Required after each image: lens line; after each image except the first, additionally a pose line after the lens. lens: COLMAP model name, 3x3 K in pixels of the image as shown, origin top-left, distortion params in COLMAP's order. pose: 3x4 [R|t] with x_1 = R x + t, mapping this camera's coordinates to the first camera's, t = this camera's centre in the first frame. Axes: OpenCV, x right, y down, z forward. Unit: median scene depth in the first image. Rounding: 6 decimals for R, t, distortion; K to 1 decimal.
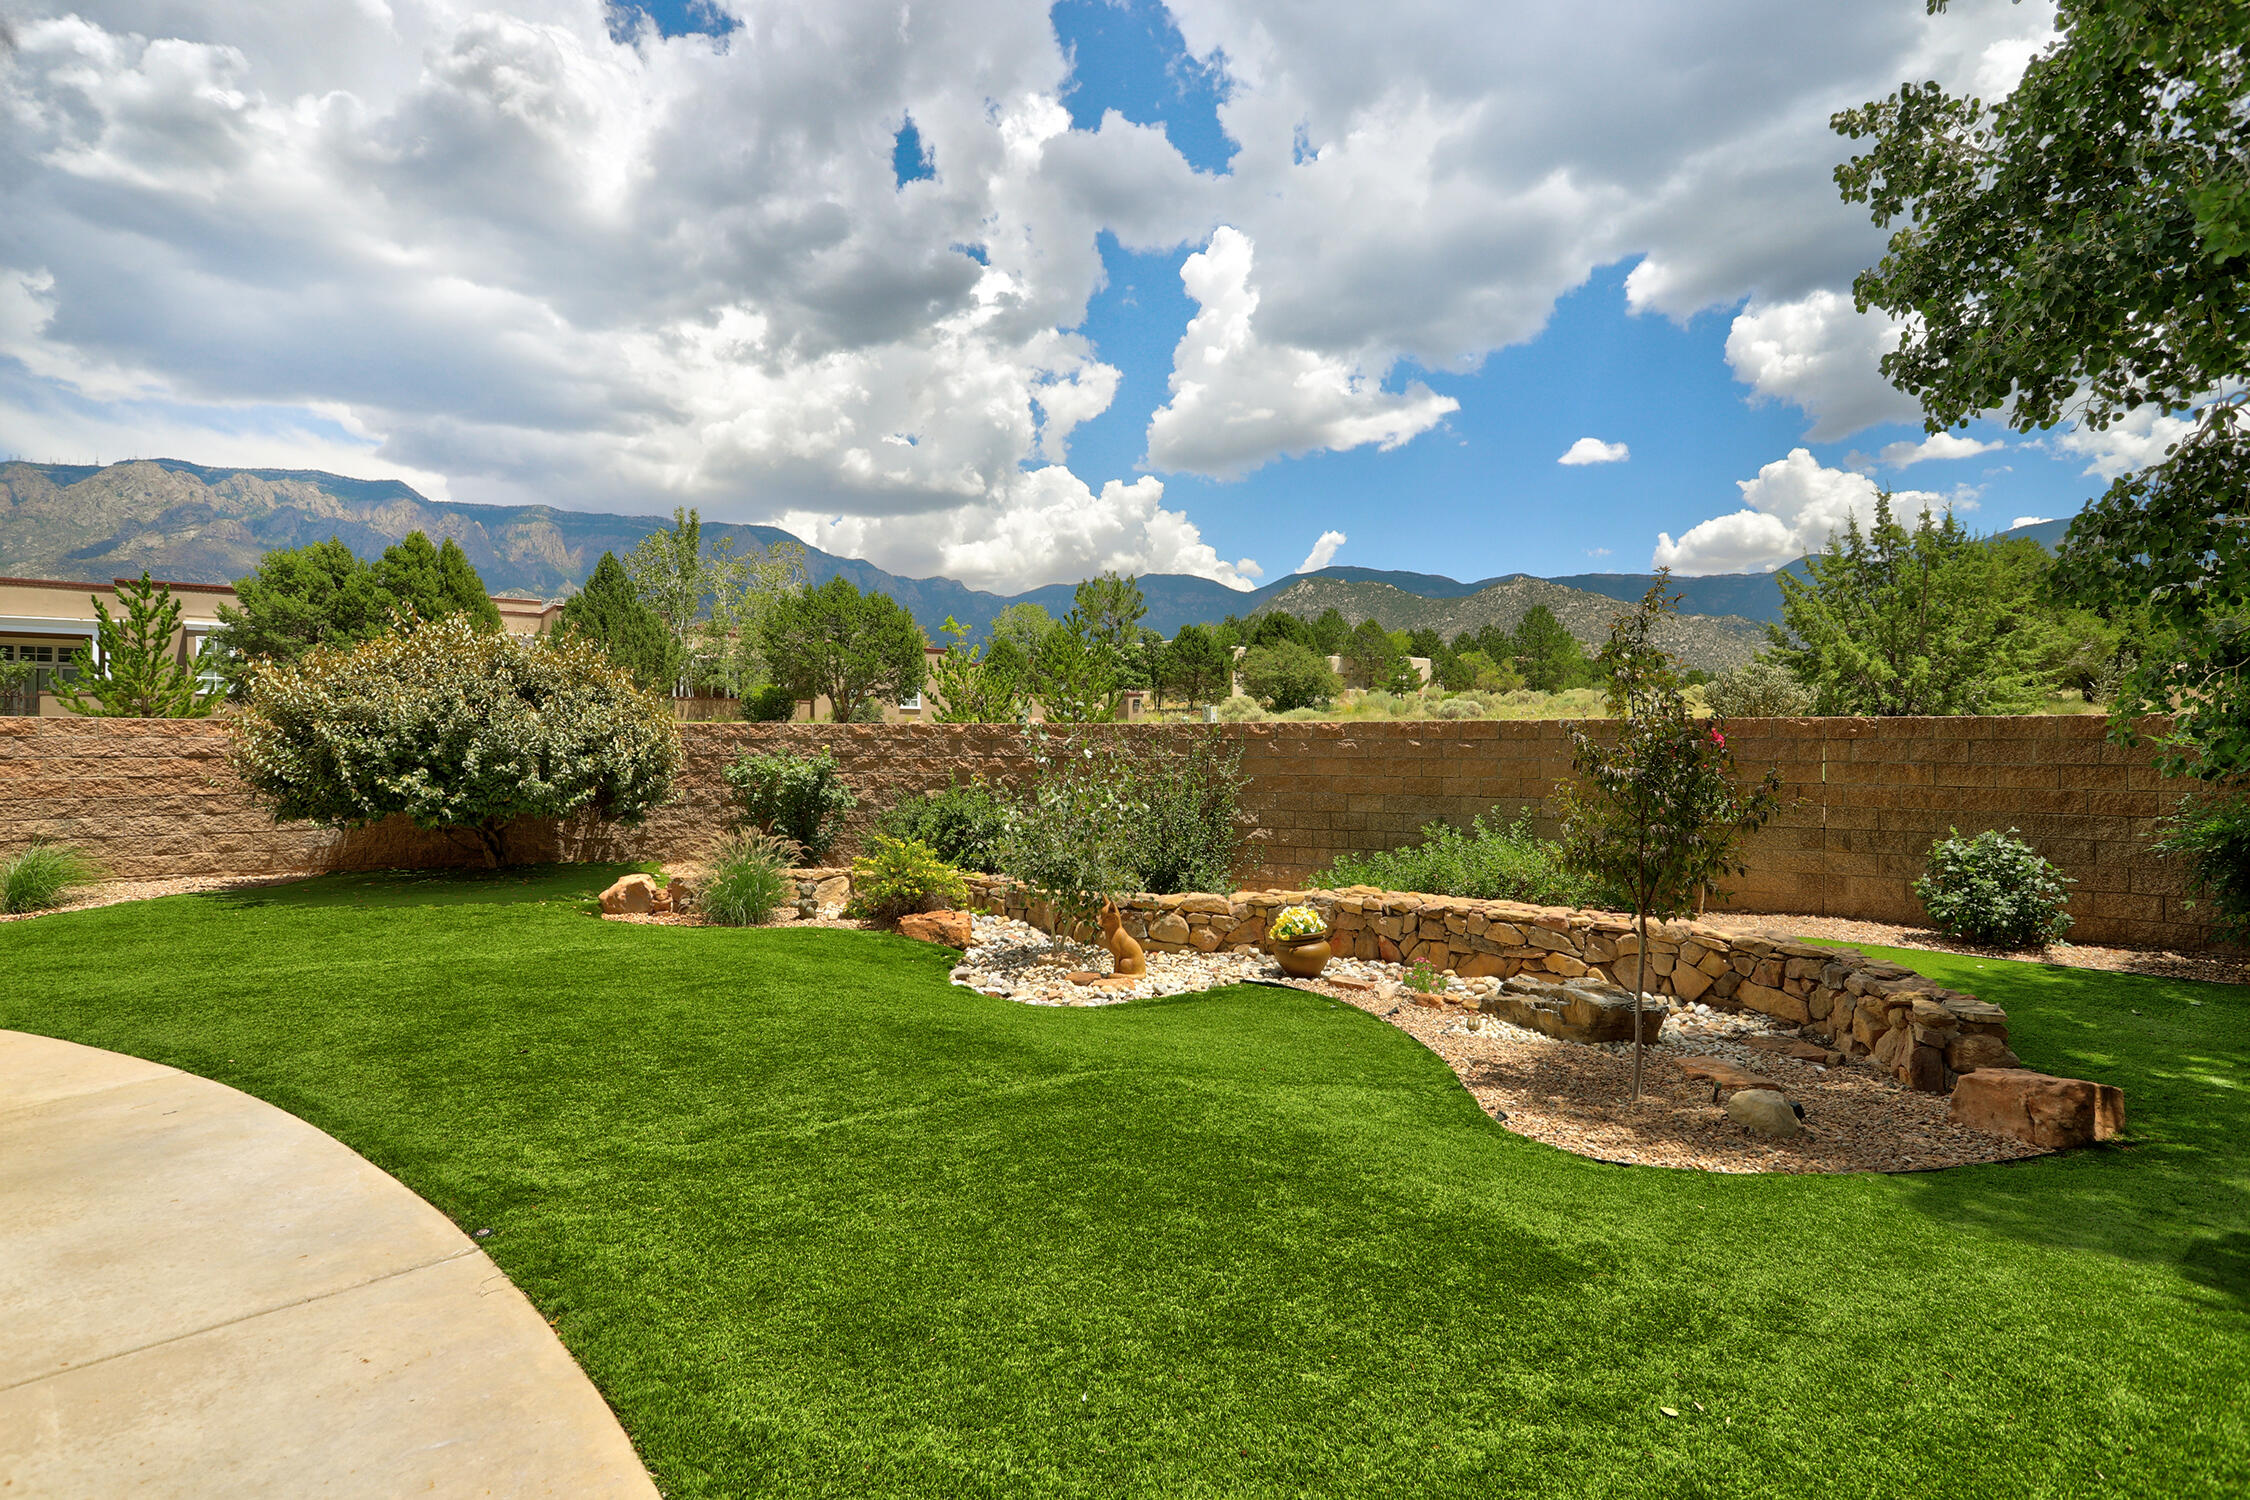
lens RADIAL K [[1065.8, 0, 1123.0], [0, 1065.8, 746.6], [0, 0, 1]] dist [0.000922, 0.000111]
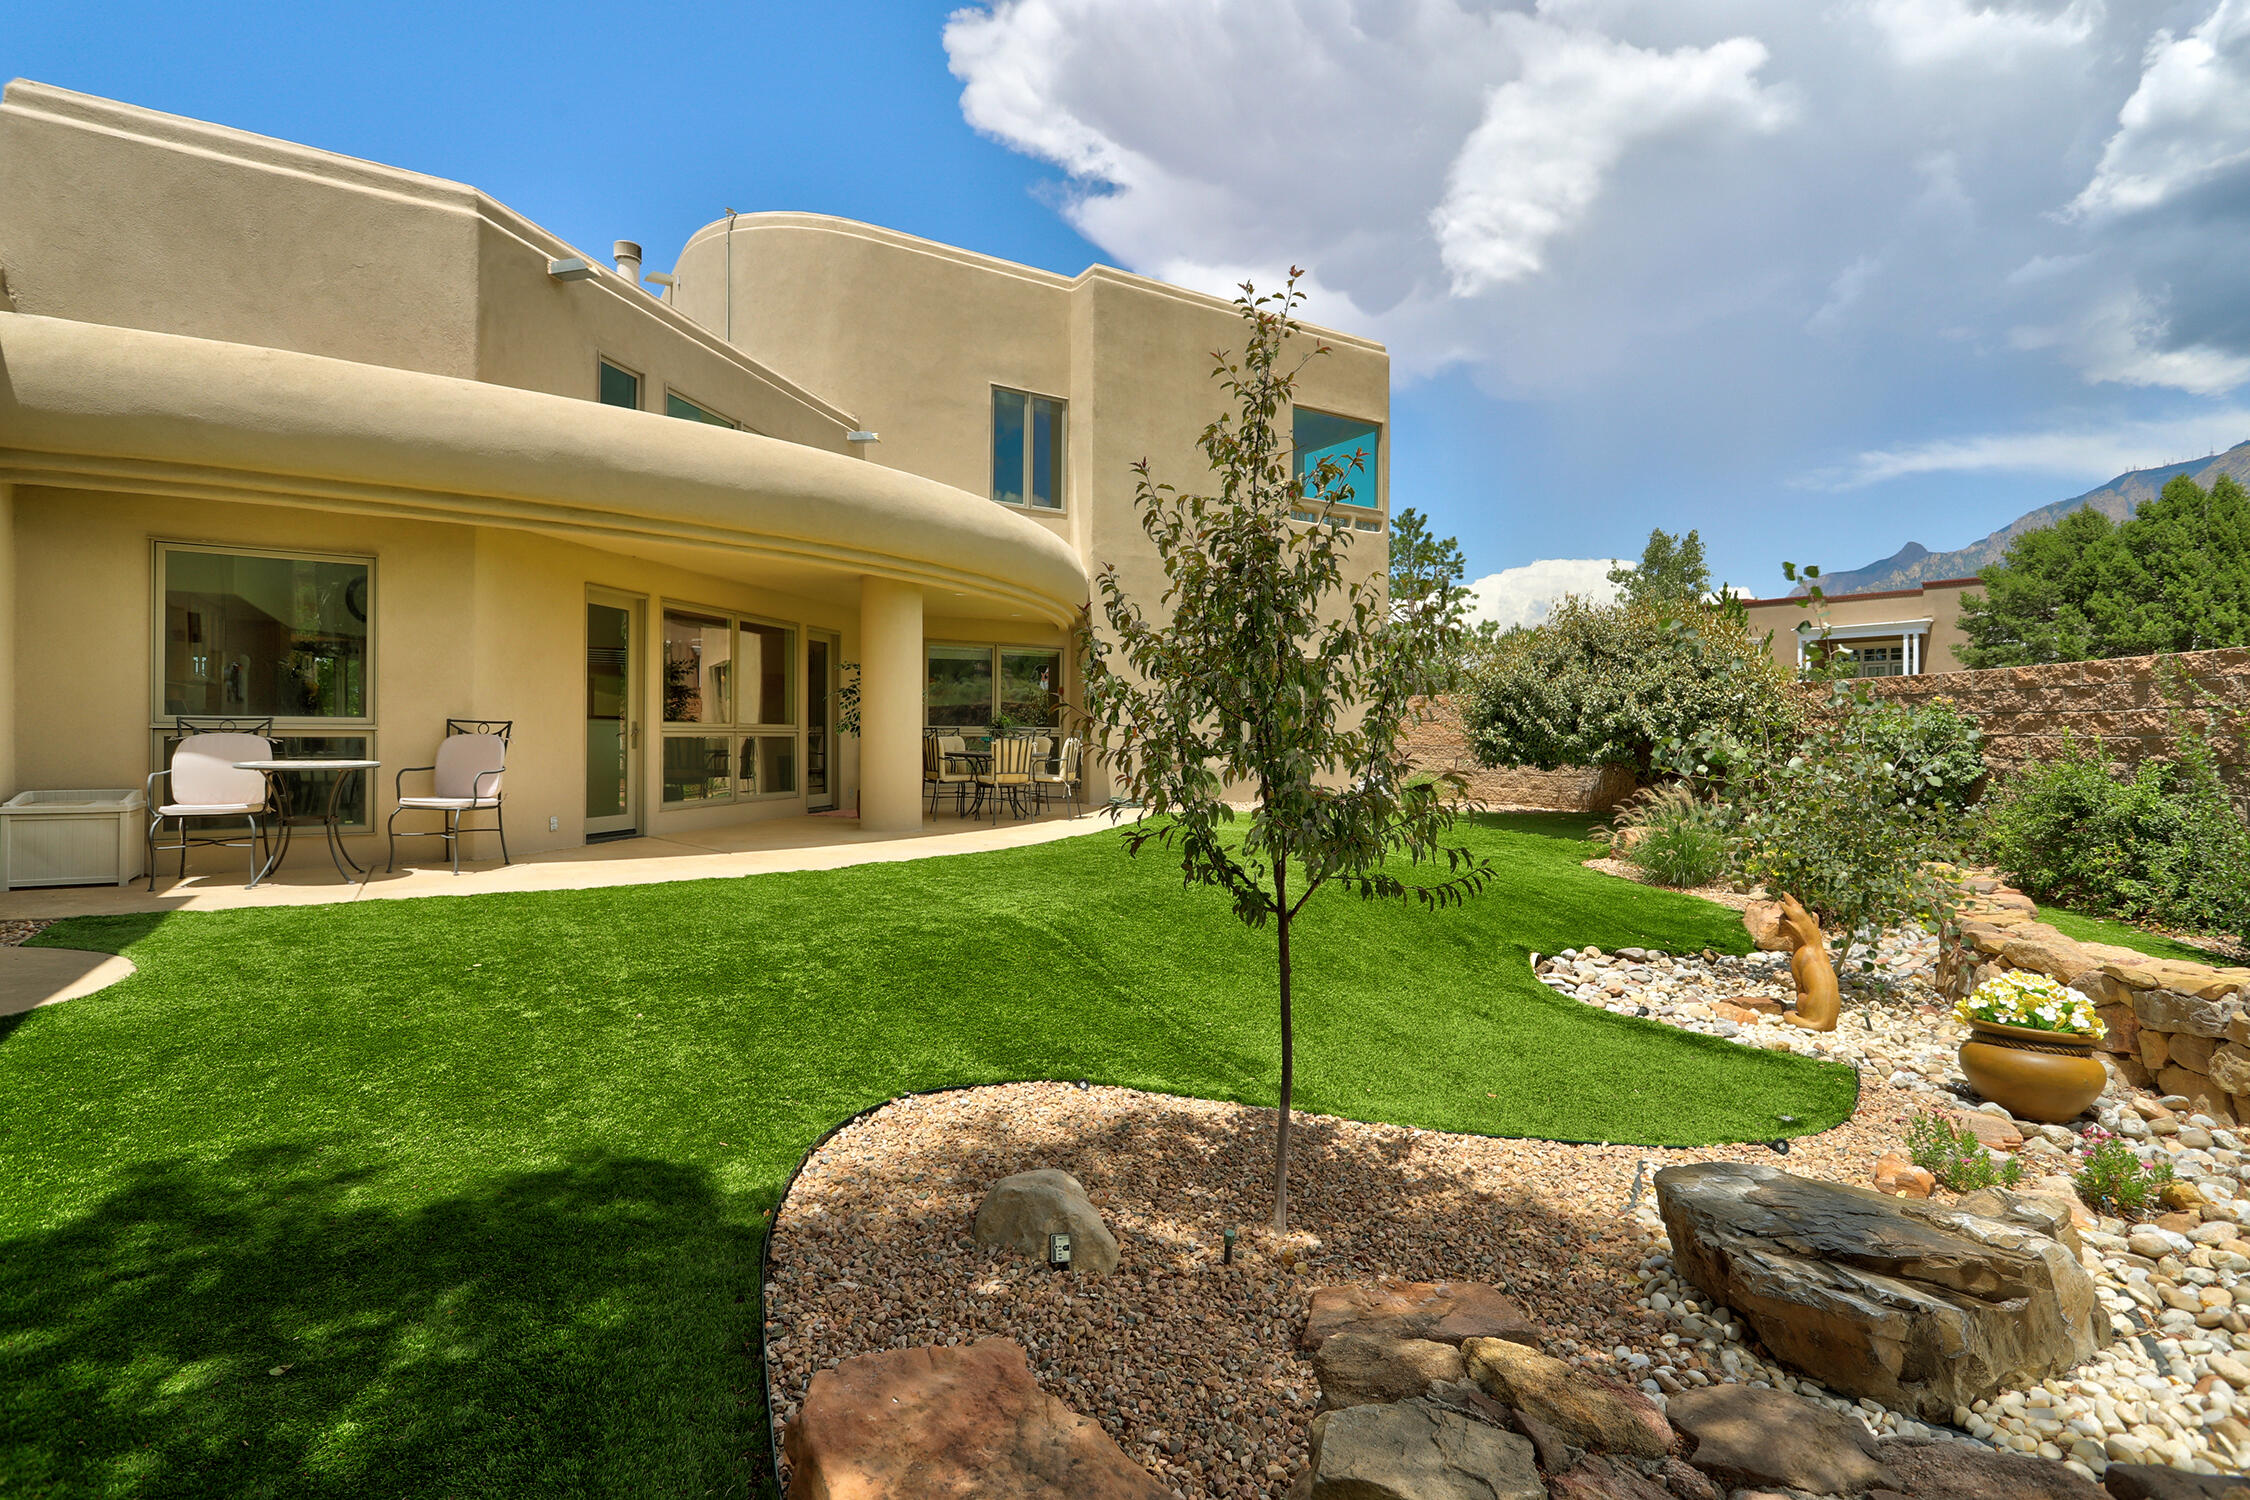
lens RADIAL K [[1065.8, 0, 1122.5], [0, 1065.8, 743.1], [0, 0, 1]] dist [0.000922, 0.000111]
pose [[-0.036392, 0.004084, -0.999329, 0.610841], [-0.007772, 0.999960, 0.004370, 0.039404], [0.999307, 0.007926, -0.036359, 0.548265]]
